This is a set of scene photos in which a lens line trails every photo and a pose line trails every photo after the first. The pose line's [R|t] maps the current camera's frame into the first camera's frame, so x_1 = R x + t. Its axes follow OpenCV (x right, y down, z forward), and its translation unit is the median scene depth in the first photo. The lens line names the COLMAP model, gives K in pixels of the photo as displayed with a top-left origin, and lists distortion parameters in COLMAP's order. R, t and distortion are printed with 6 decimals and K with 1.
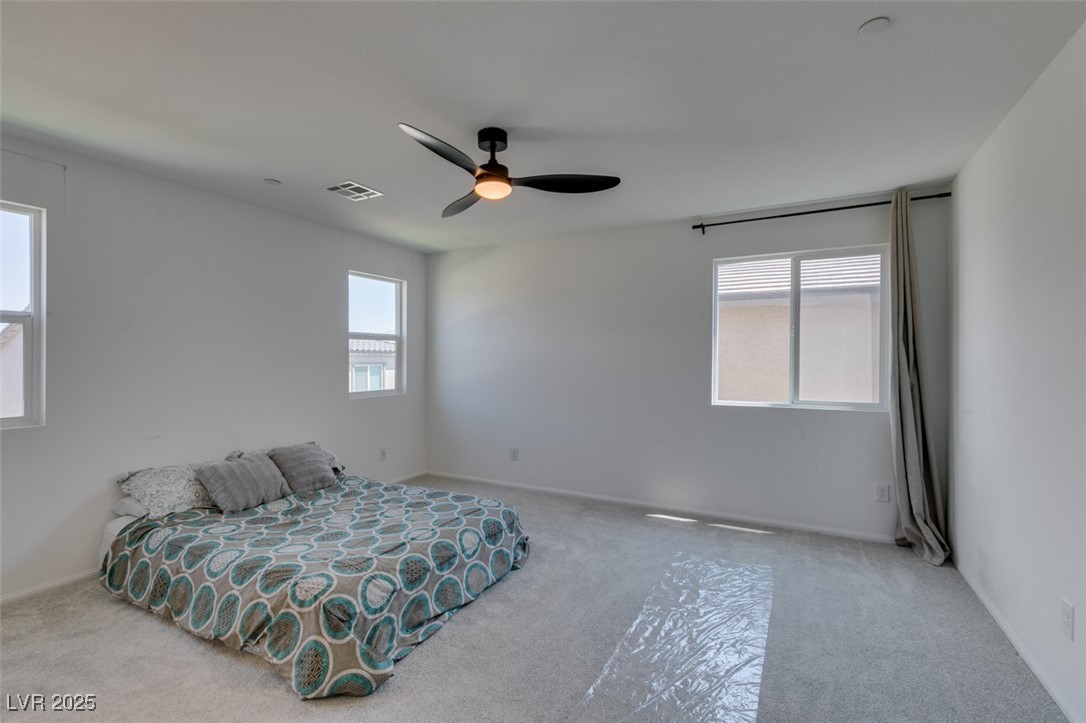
lens RADIAL K [[495.2, 0, 541.4], [0, 495.2, 356.9], [0, 0, 1]] dist [0.012655, -0.000690]
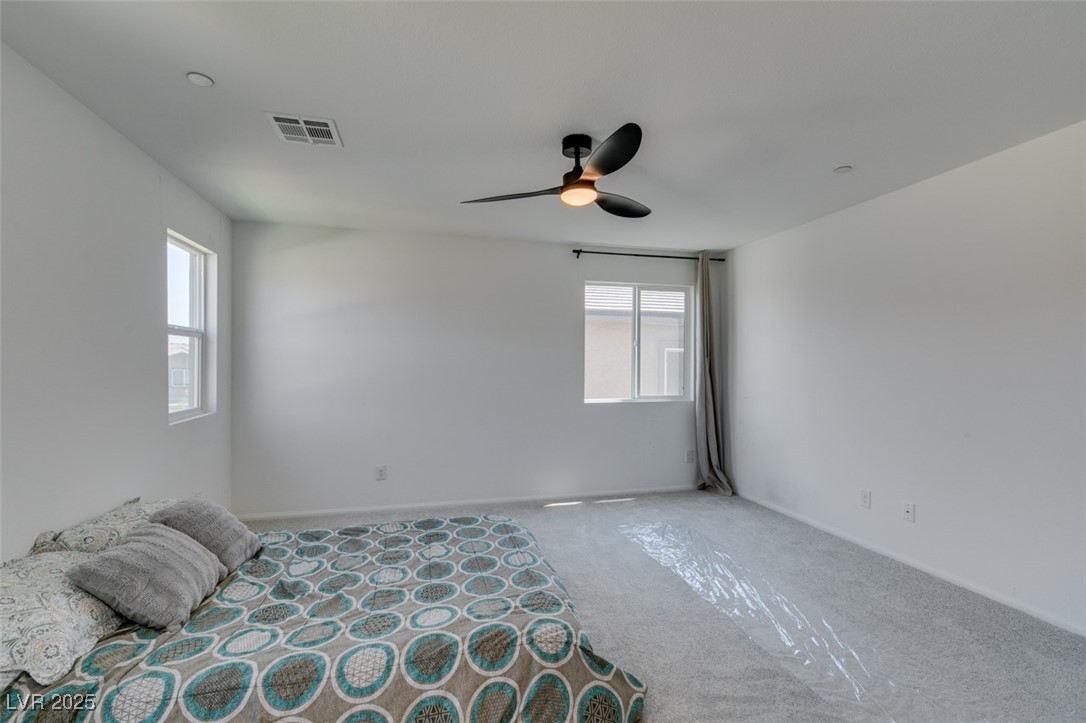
lens RADIAL K [[495.2, 0, 540.4], [0, 495.2, 360.9], [0, 0, 1]] dist [0.012655, -0.000690]
pose [[0.727042, 0.005080, 0.686574, -0.678888], [-0.004903, 0.999986, -0.002207, -0.000798], [-0.686576, -0.001762, 0.727056, 0.259181]]
